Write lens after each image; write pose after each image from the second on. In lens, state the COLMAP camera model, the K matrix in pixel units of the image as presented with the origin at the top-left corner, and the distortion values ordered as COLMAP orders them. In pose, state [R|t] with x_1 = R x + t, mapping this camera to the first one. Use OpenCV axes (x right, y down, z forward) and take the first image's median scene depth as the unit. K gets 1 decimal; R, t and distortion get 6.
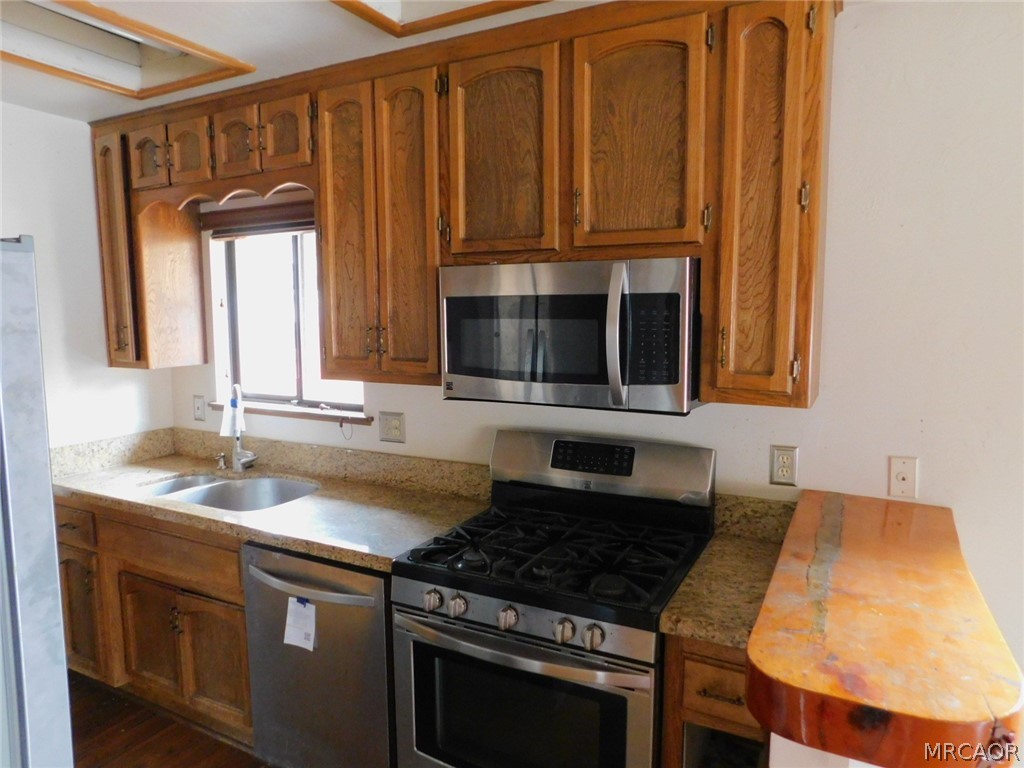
lens RADIAL K [[679.7, 0, 516.4], [0, 679.7, 383.6], [0, 0, 1]] dist [-0.063243, 0.052728]
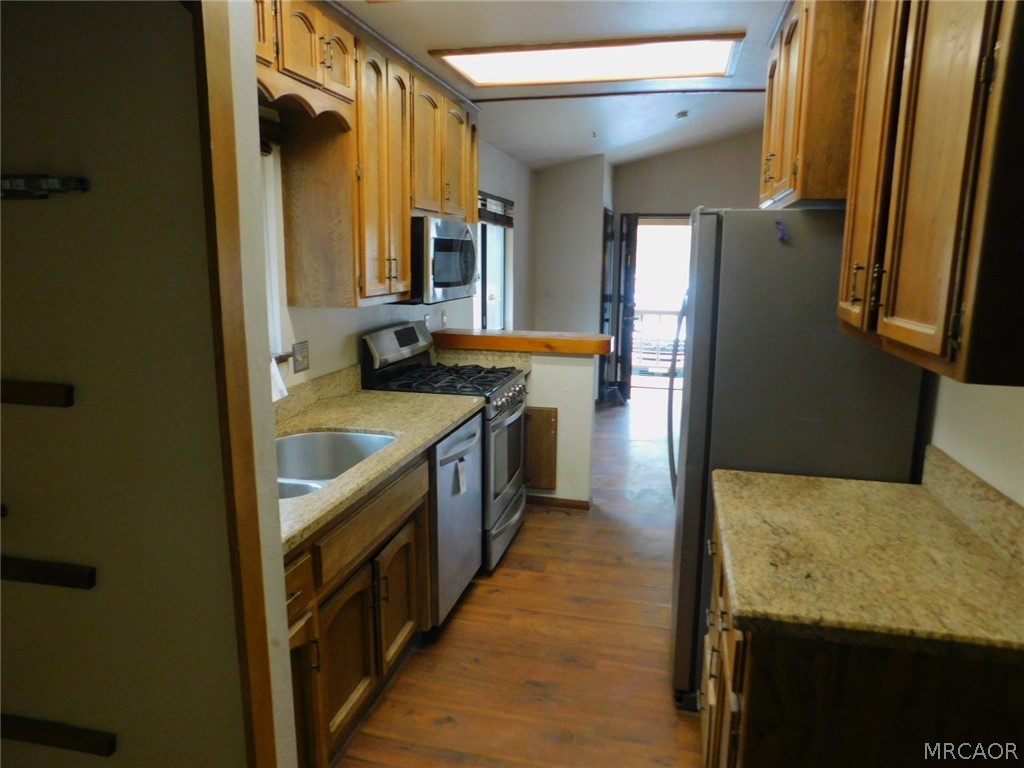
lens RADIAL K [[679.7, 0, 516.4], [0, 679.7, 383.6], [0, 0, 1]] dist [-0.063243, 0.052728]
pose [[-0.240383, -0.179502, 0.953936, -1.246563], [0.089856, 0.974418, 0.205999, -0.079854], [-0.966510, 0.135236, -0.218104, 0.891726]]
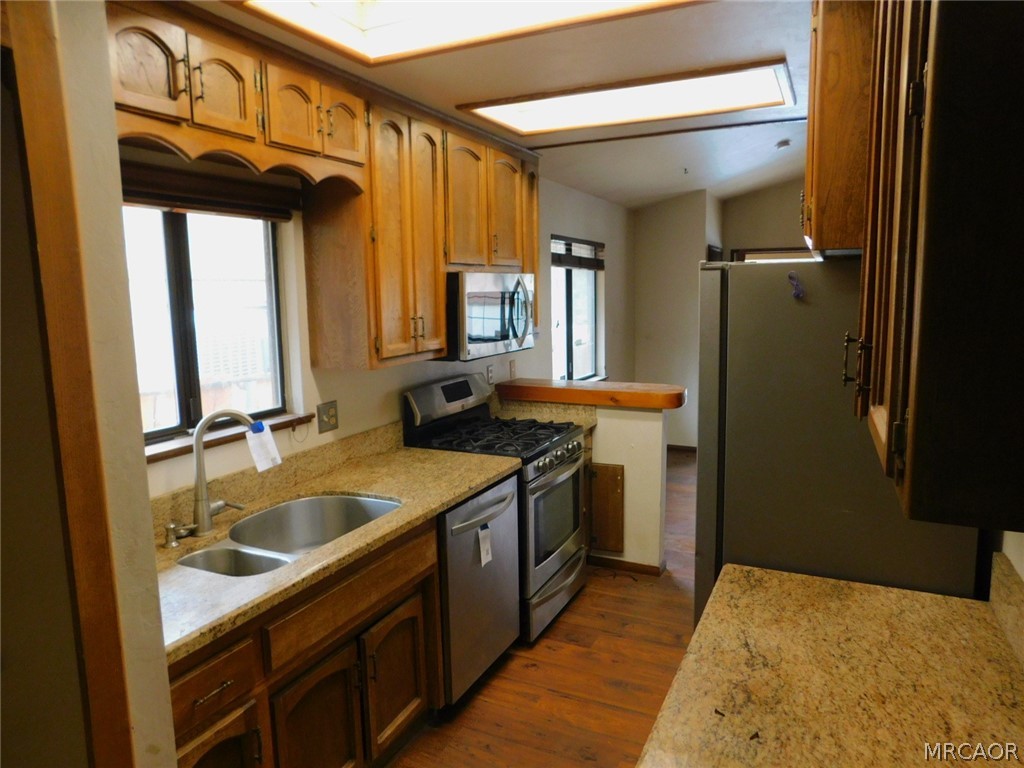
lens RADIAL K [[679.7, 0, 516.4], [0, 679.7, 383.6], [0, 0, 1]] dist [-0.063243, 0.052728]
pose [[-0.033580, -0.132612, 0.990599, -1.204112], [0.119743, 0.983485, 0.135718, -0.092599], [-0.992237, 0.123175, -0.017146, 0.705938]]
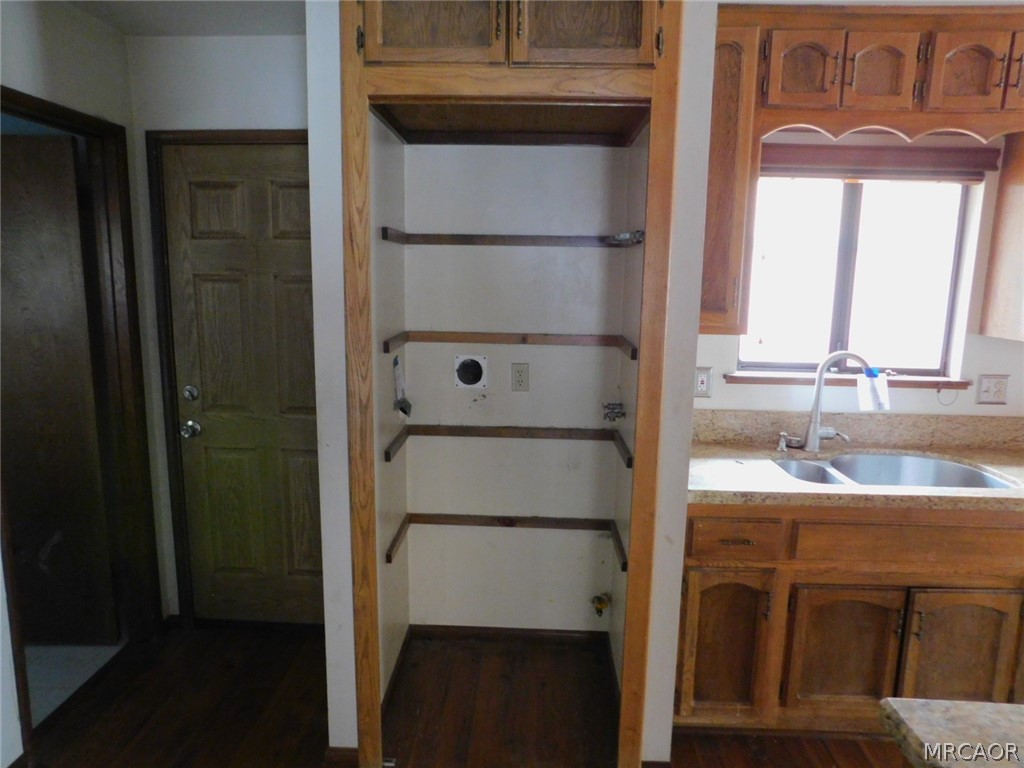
lens RADIAL K [[652.3, 0, 511.4], [0, 652.3, 399.4], [0, 0, 1]] dist [-0.001912, -0.000444]
pose [[0.901425, -0.065298, 0.427982, -1.216358], [0.024252, 0.994624, 0.100671, -0.035281], [-0.432255, -0.080368, 0.898163, 0.432807]]
